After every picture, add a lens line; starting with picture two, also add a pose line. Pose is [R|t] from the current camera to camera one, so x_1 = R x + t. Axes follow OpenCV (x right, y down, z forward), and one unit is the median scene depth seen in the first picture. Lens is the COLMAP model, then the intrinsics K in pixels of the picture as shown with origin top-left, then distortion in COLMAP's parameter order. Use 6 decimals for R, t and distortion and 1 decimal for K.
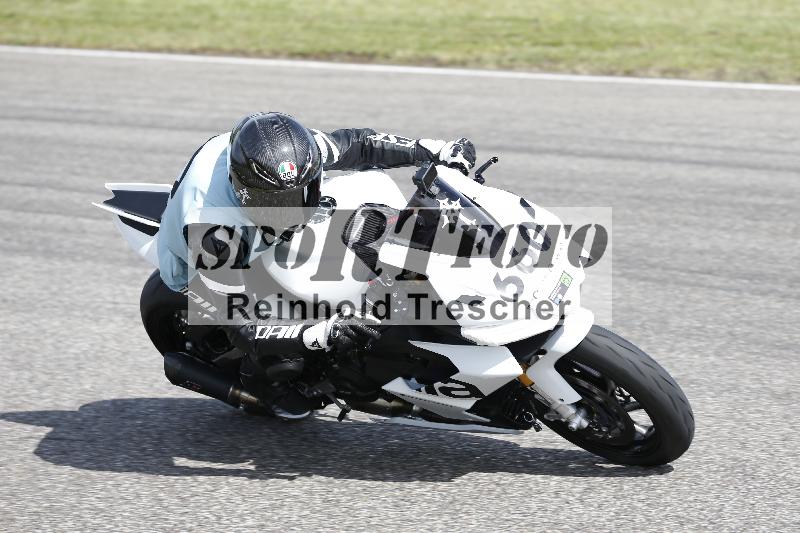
lens RADIAL K [[4603.3, 0, 400.0], [0, 4603.3, 266.5], [0, 0, 1]] dist [1.932940, -4.534896]
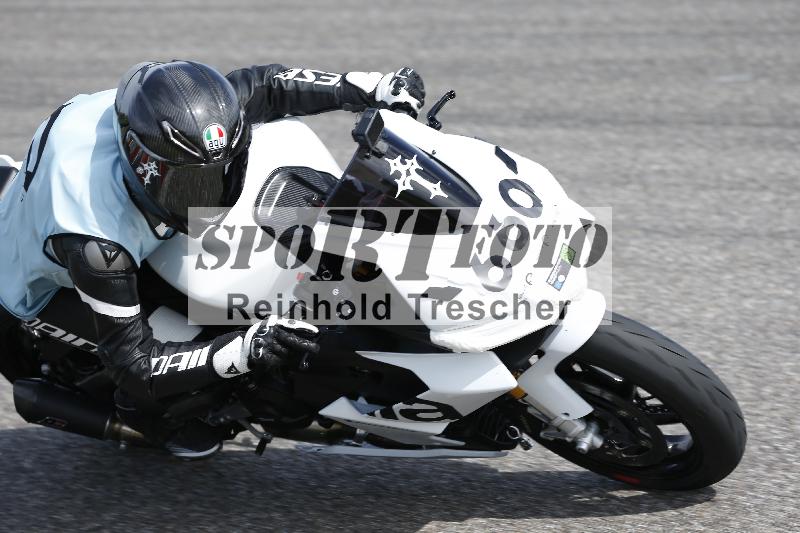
lens RADIAL K [[4603.3, 0, 400.0], [0, 4603.3, 266.5], [0, 0, 1]] dist [1.932940, -4.534896]
pose [[0.995800, -0.074822, 0.052764, -0.028540], [0.073031, 0.996712, 0.035093, -0.022320], [-0.055216, -0.031092, 0.997990, 0.264184]]
